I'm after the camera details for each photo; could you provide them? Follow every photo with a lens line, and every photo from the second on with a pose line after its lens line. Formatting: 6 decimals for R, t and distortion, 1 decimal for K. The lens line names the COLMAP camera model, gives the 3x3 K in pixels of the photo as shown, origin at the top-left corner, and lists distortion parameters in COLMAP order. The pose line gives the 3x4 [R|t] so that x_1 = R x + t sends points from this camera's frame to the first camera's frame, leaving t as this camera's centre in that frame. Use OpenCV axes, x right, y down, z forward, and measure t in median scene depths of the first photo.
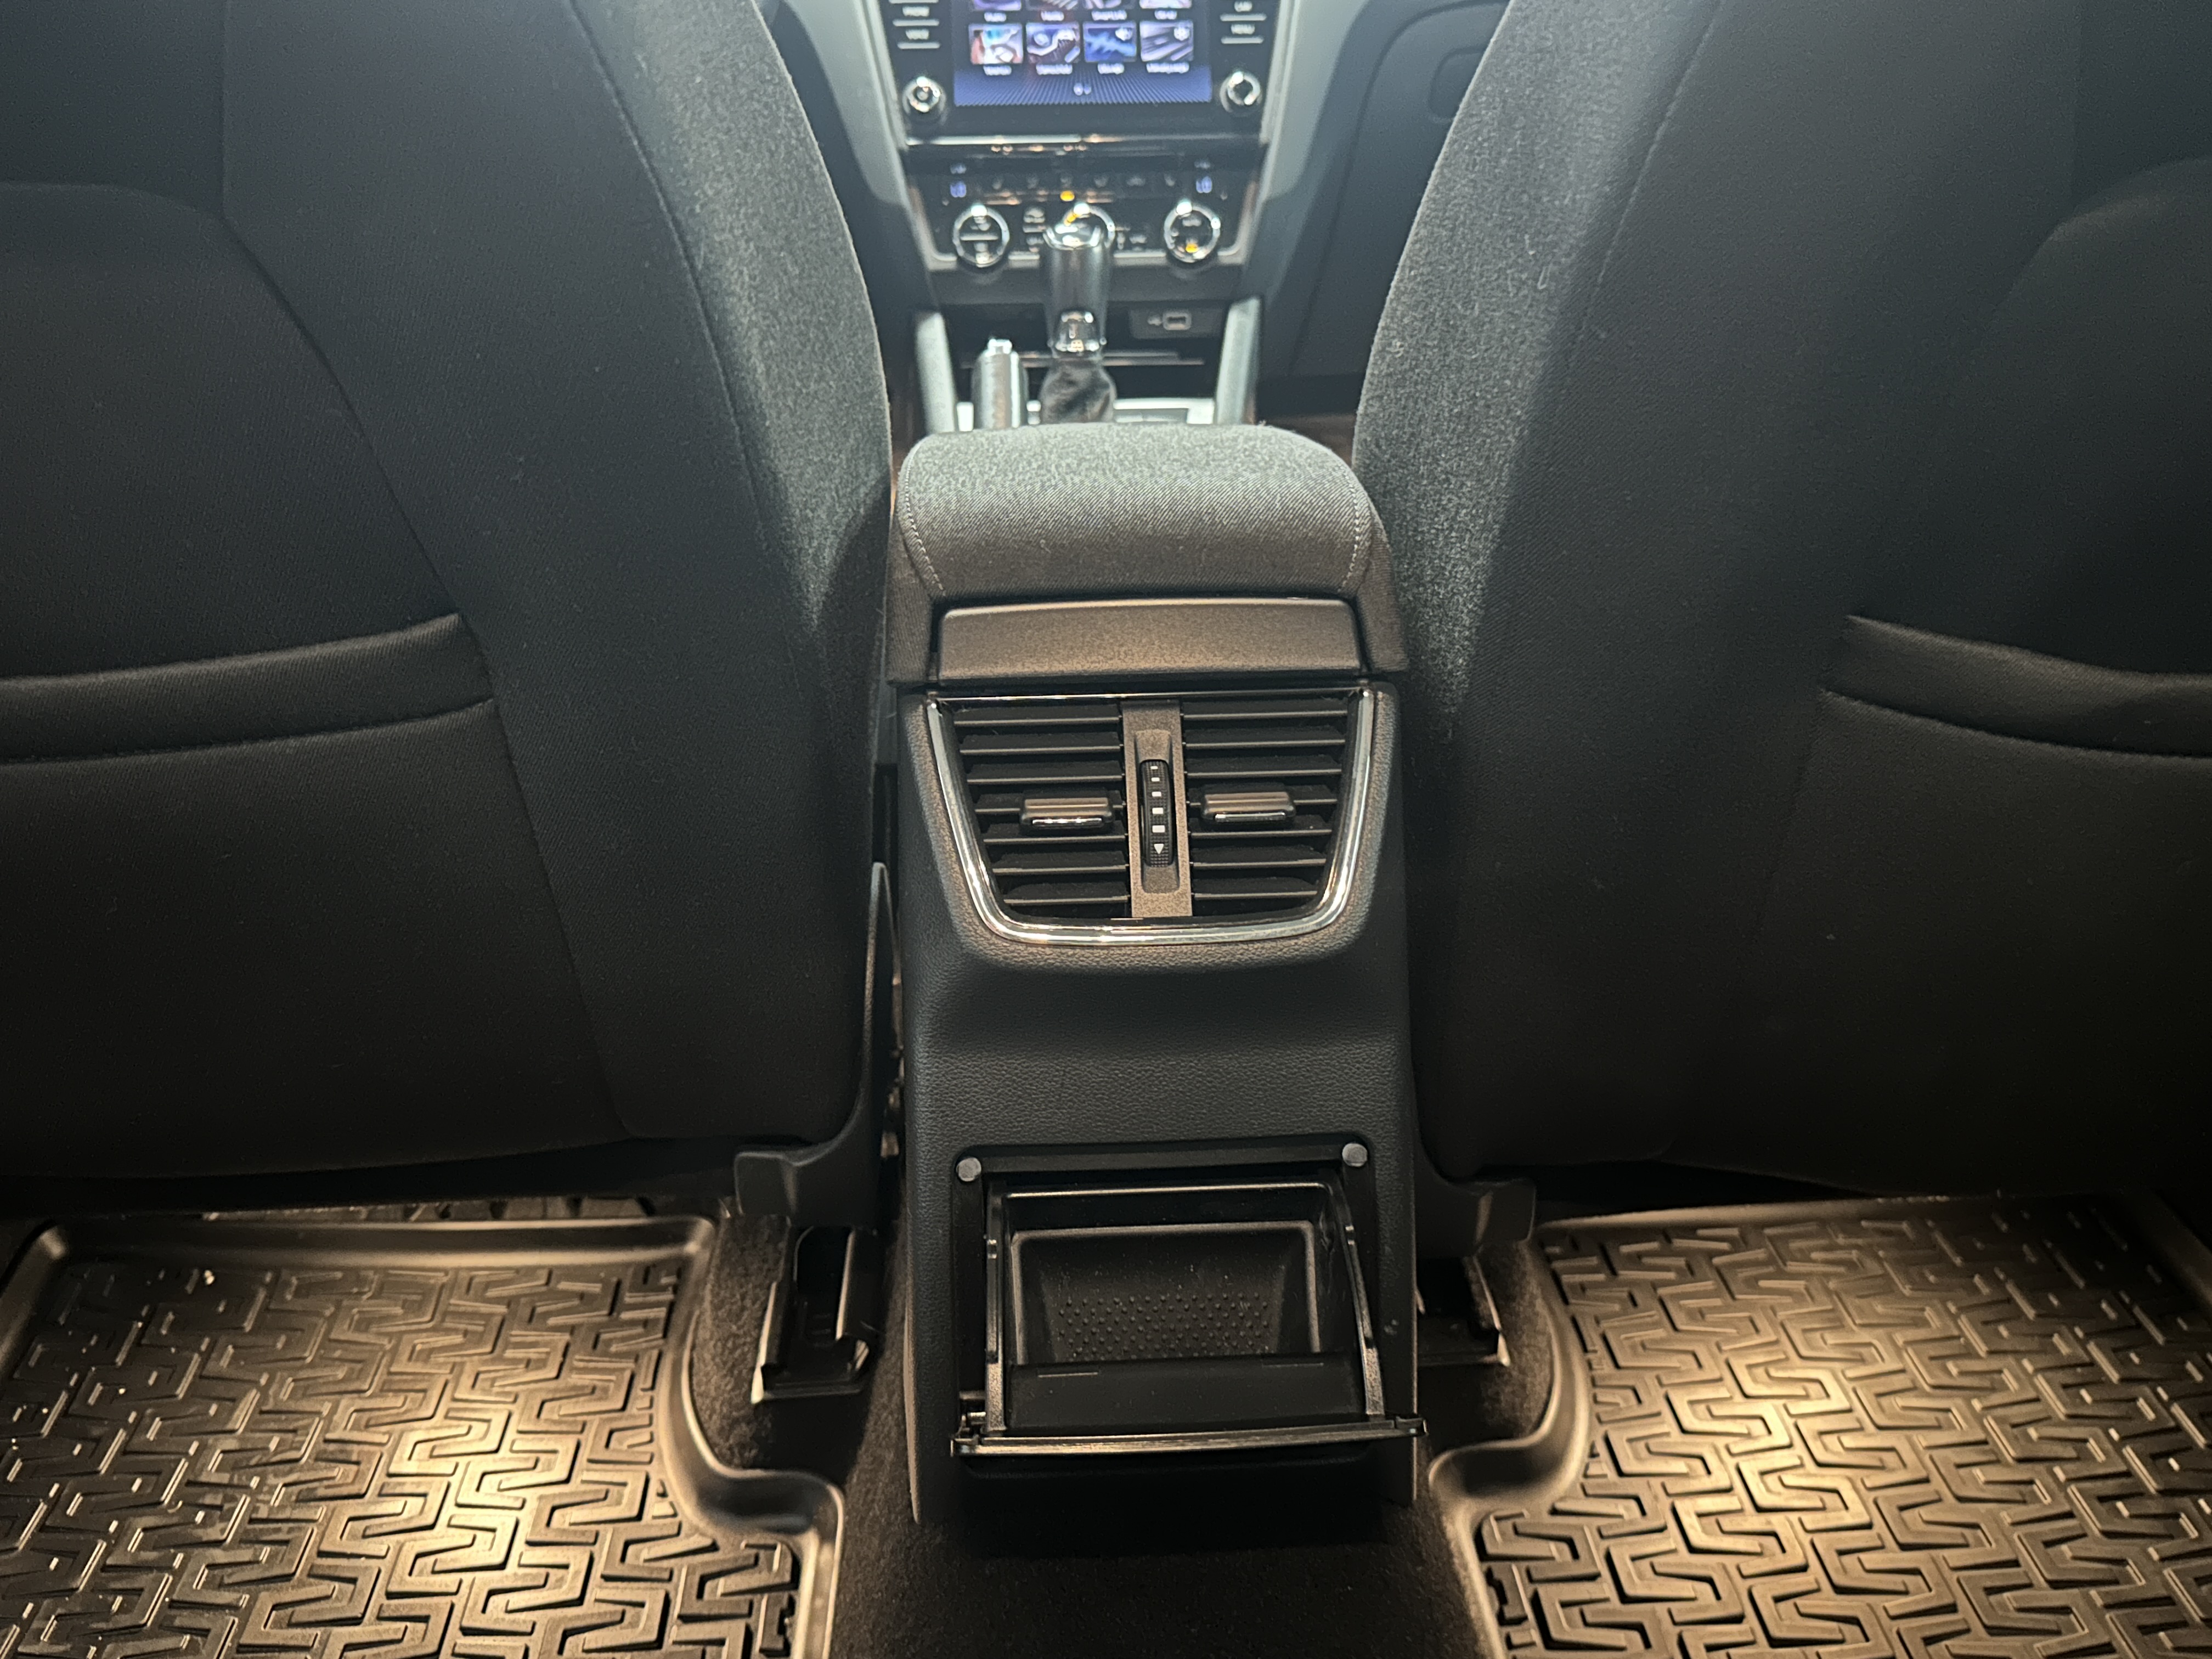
lens RADIAL K [[1673.5, 0, 1106.0], [0, 1673.5, 829.5], [0, 0, 1]] dist [0.133341, -0.296996]
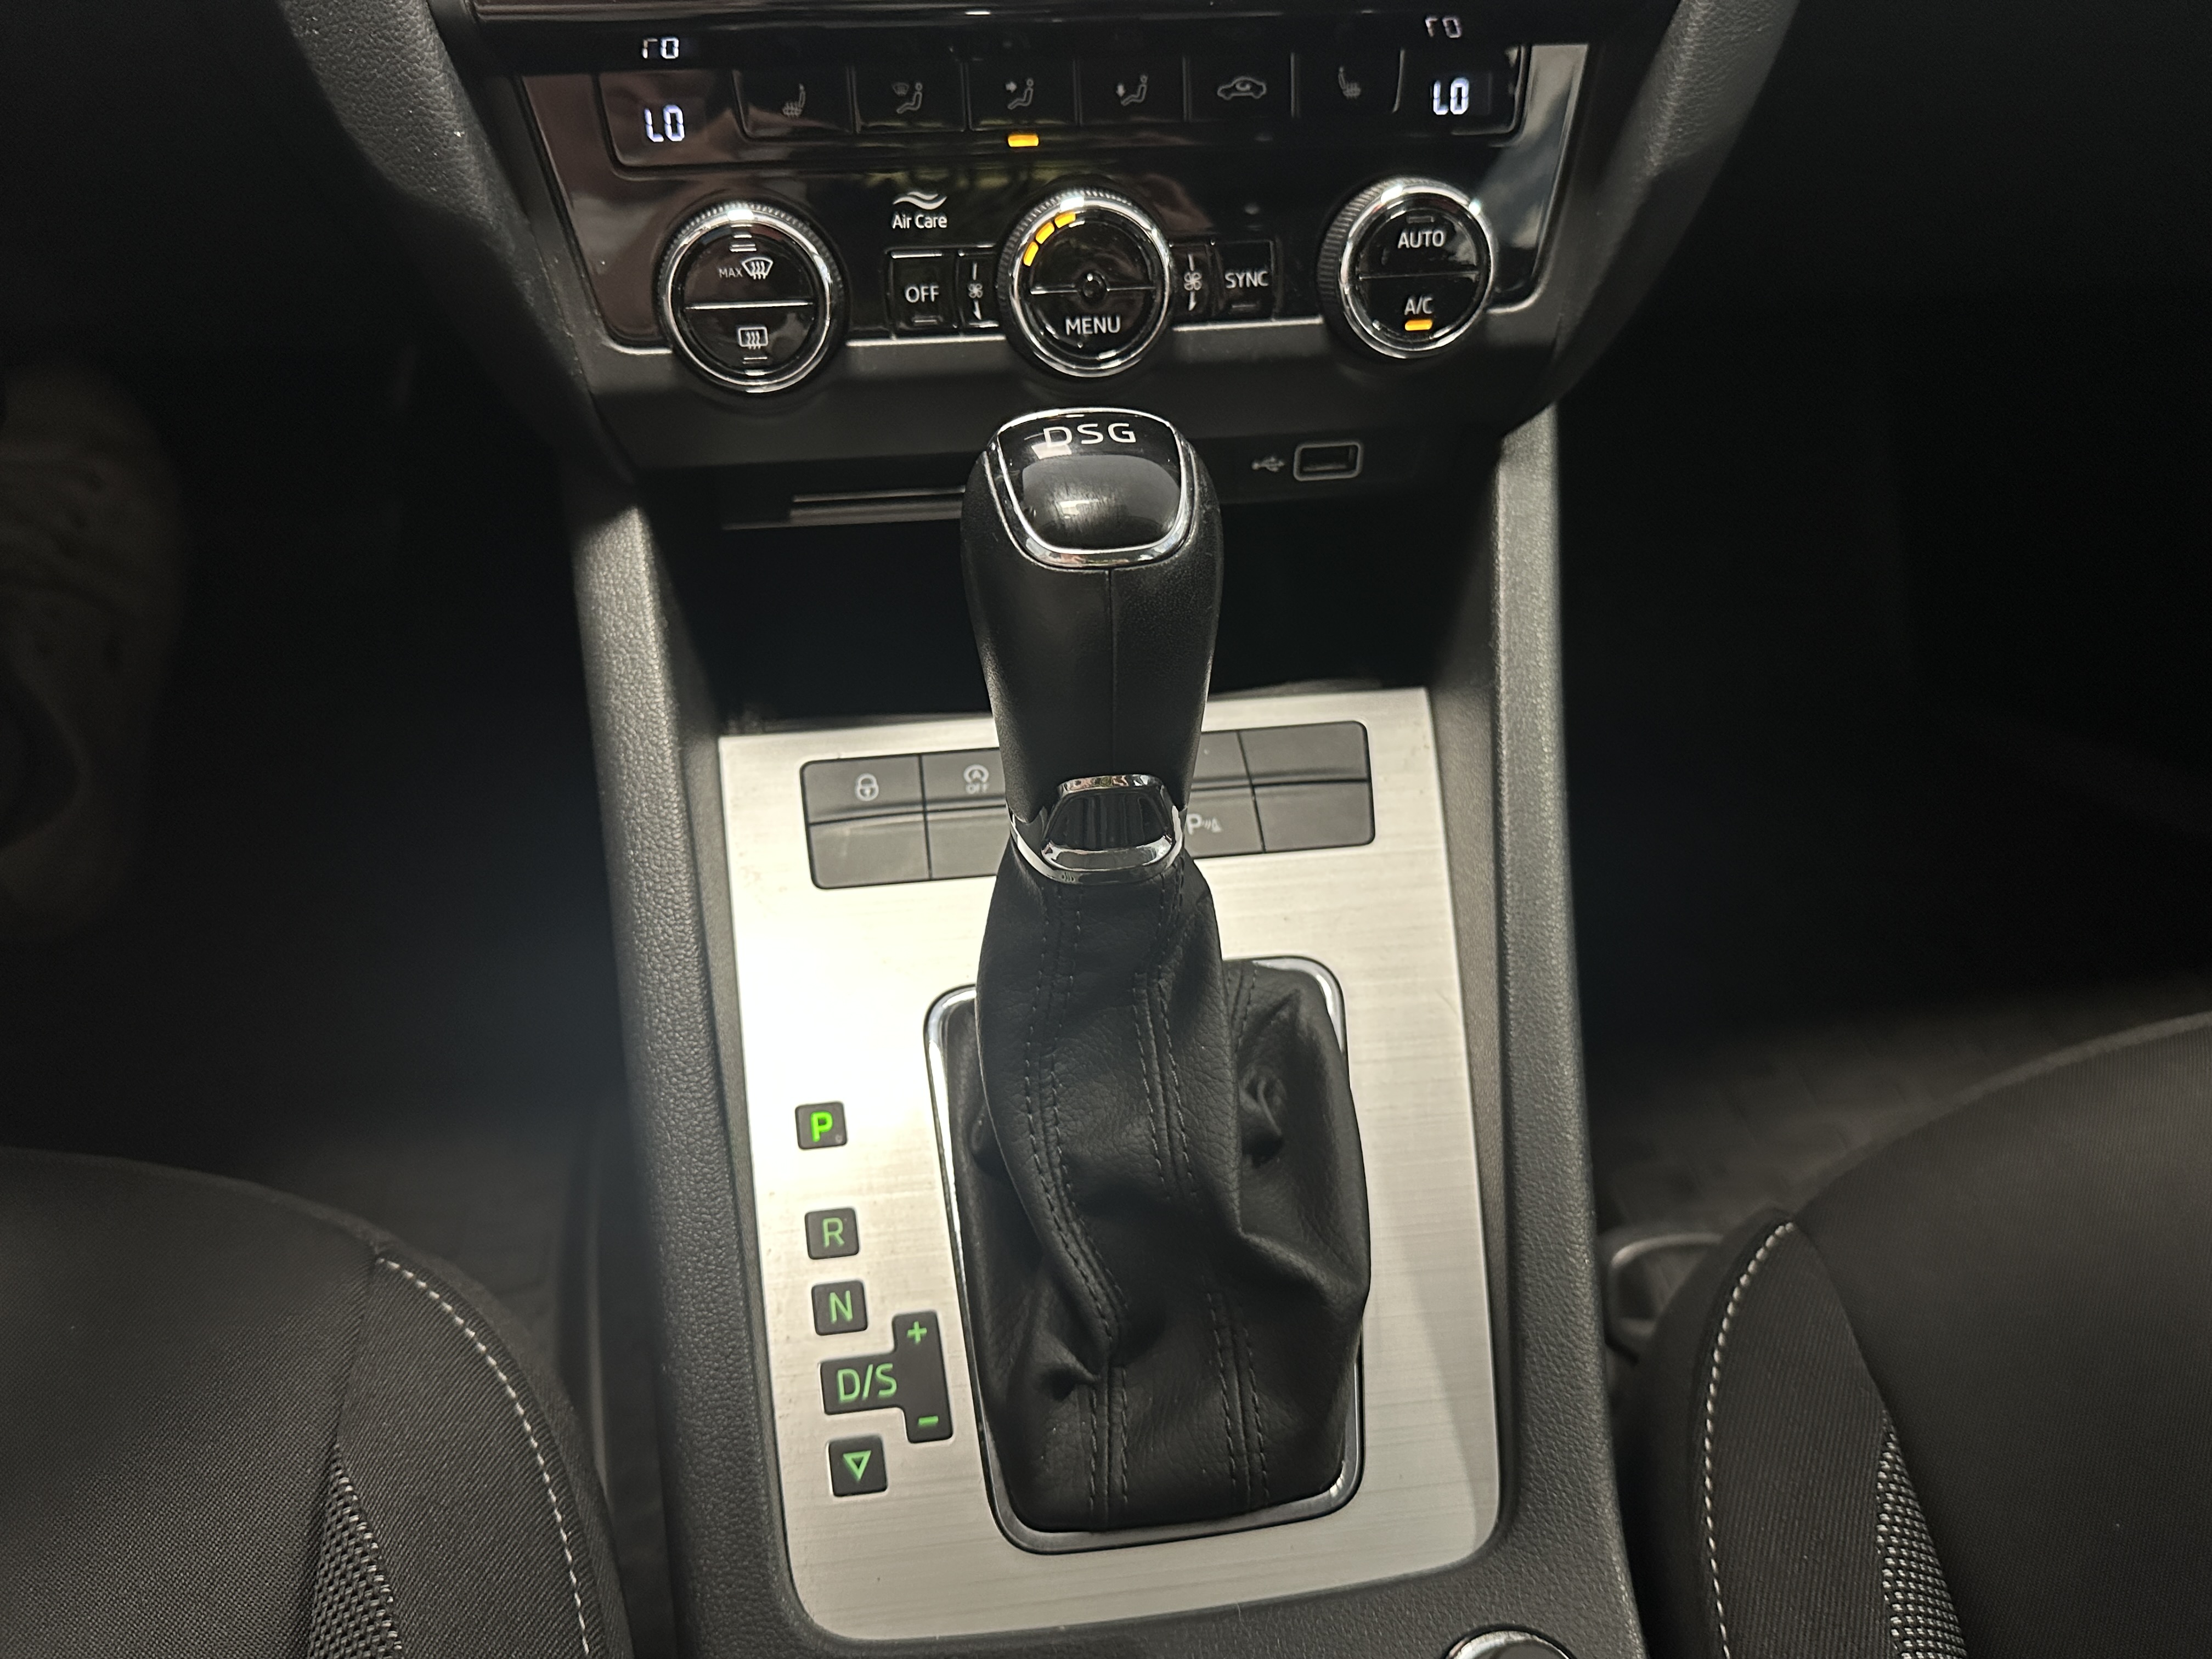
lens RADIAL K [[1673.5, 0, 1106.0], [0, 1673.5, 829.5], [0, 0, 1]] dist [0.133341, -0.296996]
pose [[0.996462, -0.033345, 0.077151, -0.035972], [0.012685, 0.967085, 0.254135, -0.330523], [-0.083086, -0.252257, 0.964087, 0.666504]]
